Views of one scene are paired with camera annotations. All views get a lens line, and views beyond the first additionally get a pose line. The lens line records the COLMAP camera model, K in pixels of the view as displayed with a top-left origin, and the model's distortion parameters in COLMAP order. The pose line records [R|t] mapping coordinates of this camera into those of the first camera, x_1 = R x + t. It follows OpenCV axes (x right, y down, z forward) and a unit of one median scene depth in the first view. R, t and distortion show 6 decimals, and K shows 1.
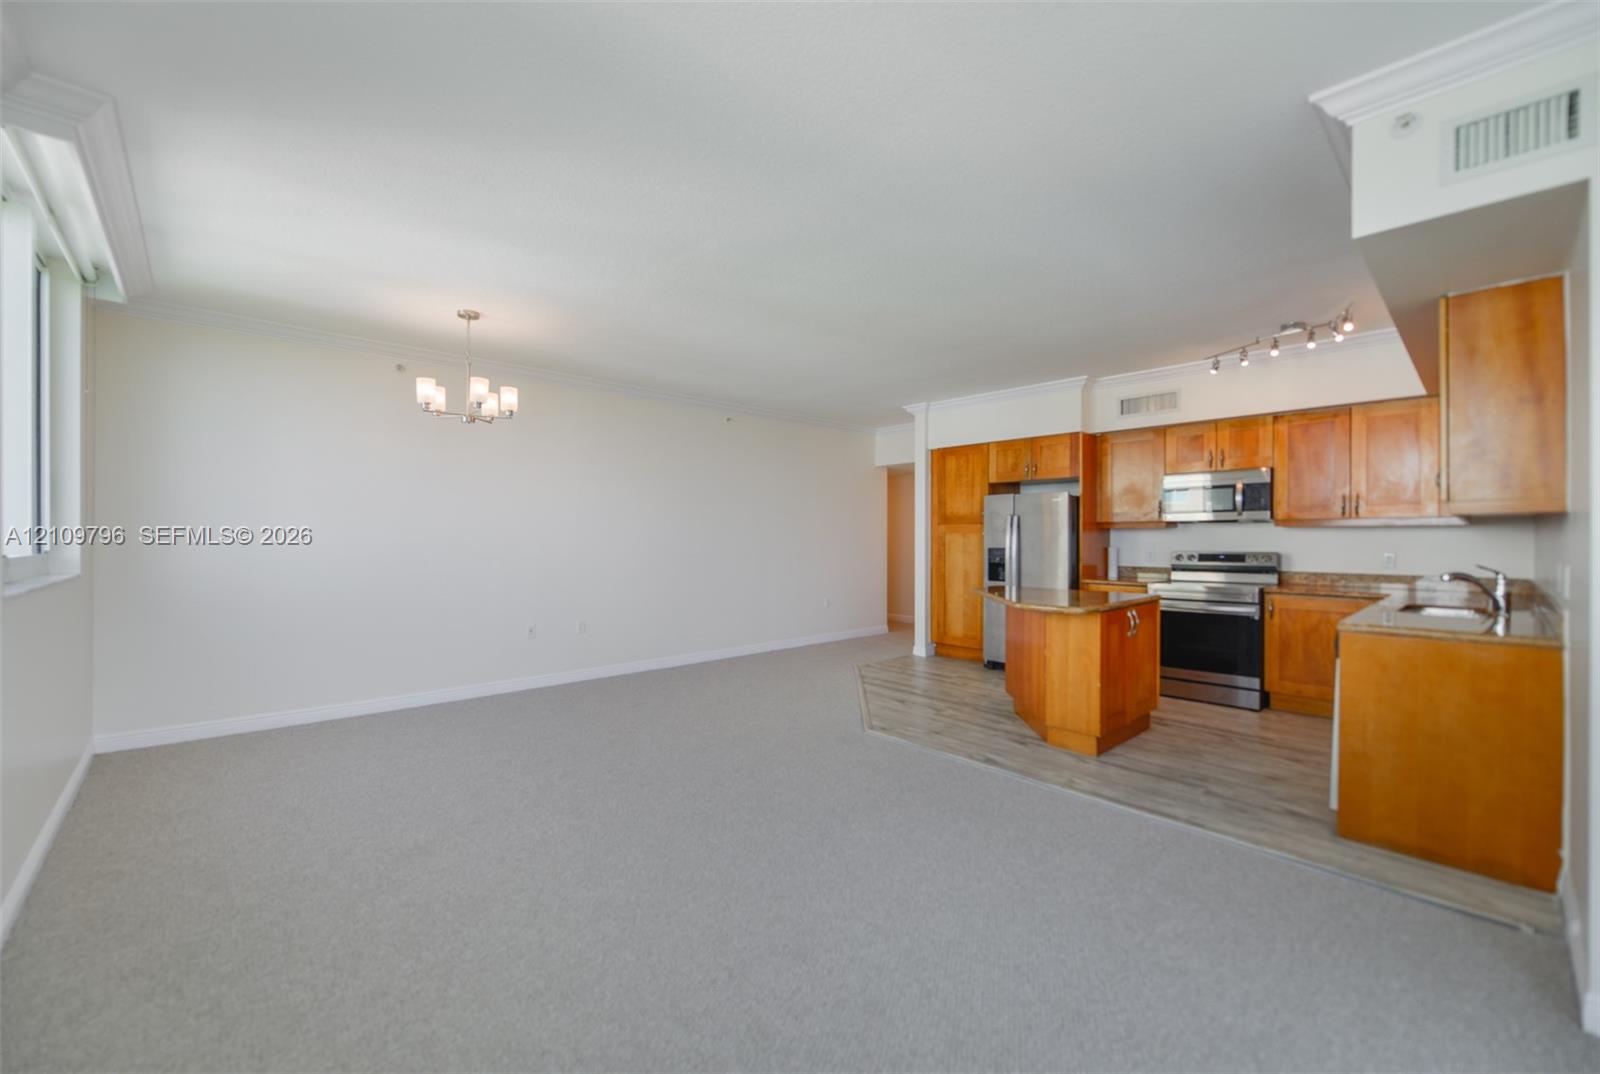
lens RADIAL K [[634.6, 0, 788.0], [0, 634.6, 537.9], [0, 0, 1]] dist [0.002834, -0.002047]
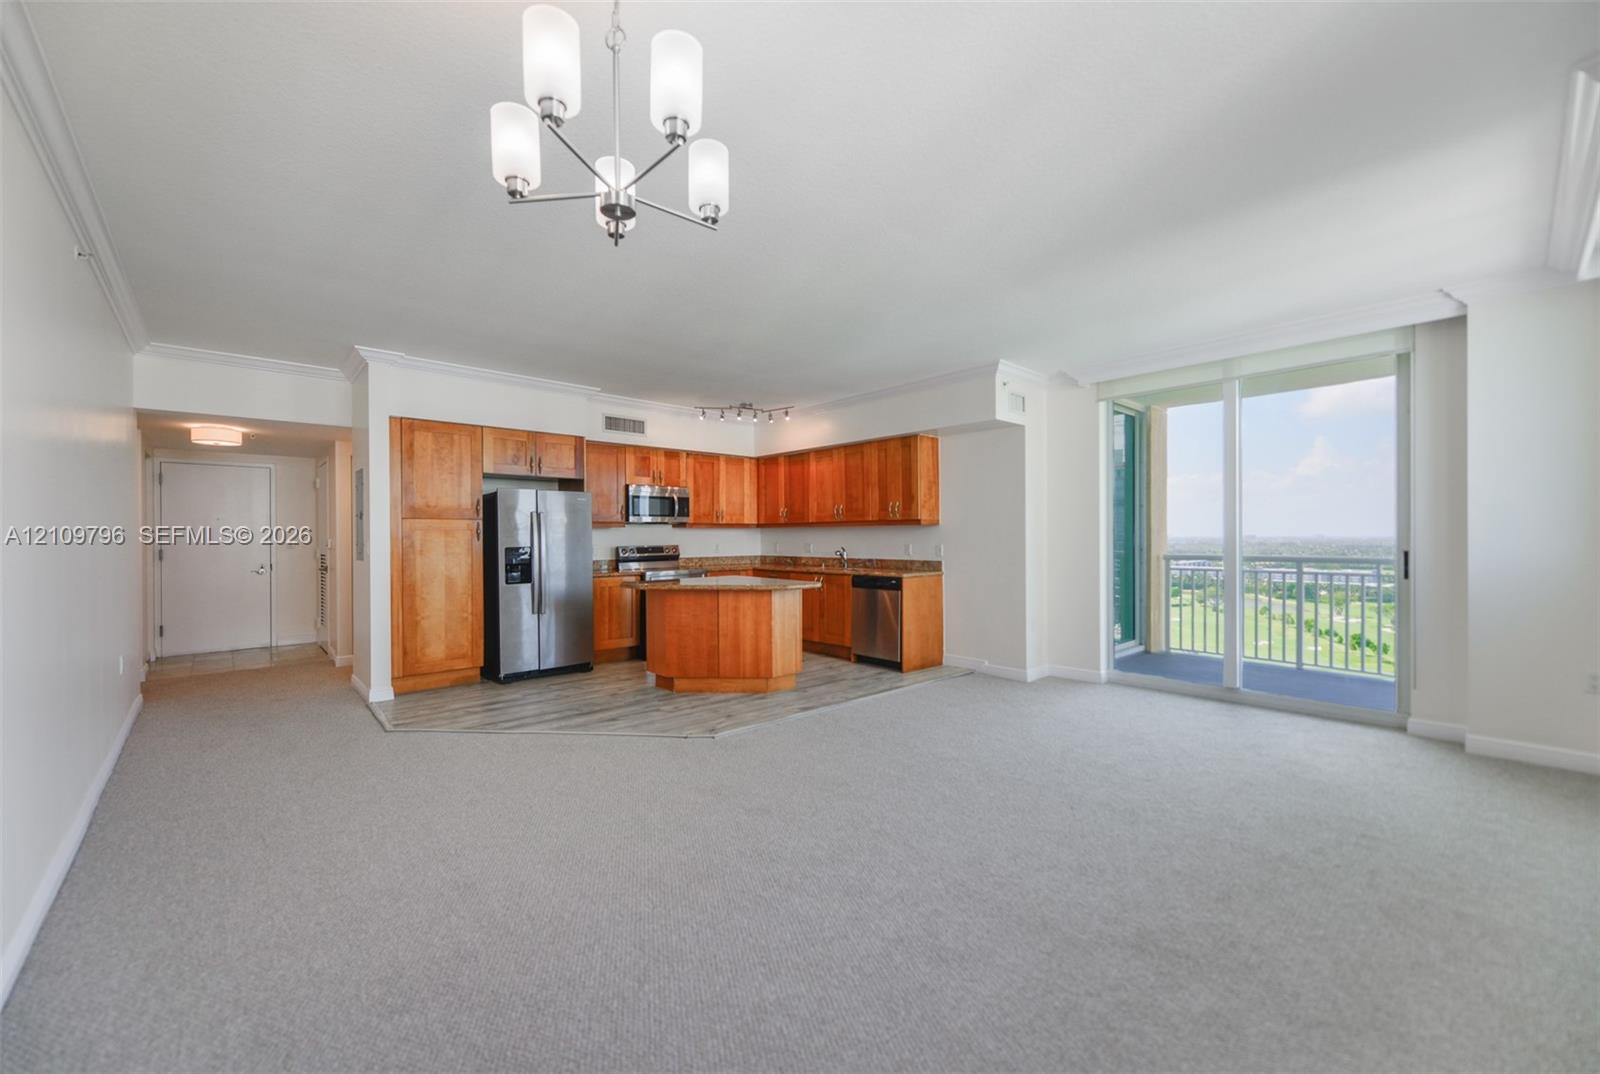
lens RADIAL K [[634.6, 0, 788.6], [0, 634.6, 538.6], [0, 0, 1]] dist [0.002834, -0.002047]
pose [[0.016592, -0.007064, 0.999837, -0.706415], [0.003453, 0.999969, 0.007007, -0.001856], [-0.999856, 0.003336, 0.016616, 0.738050]]
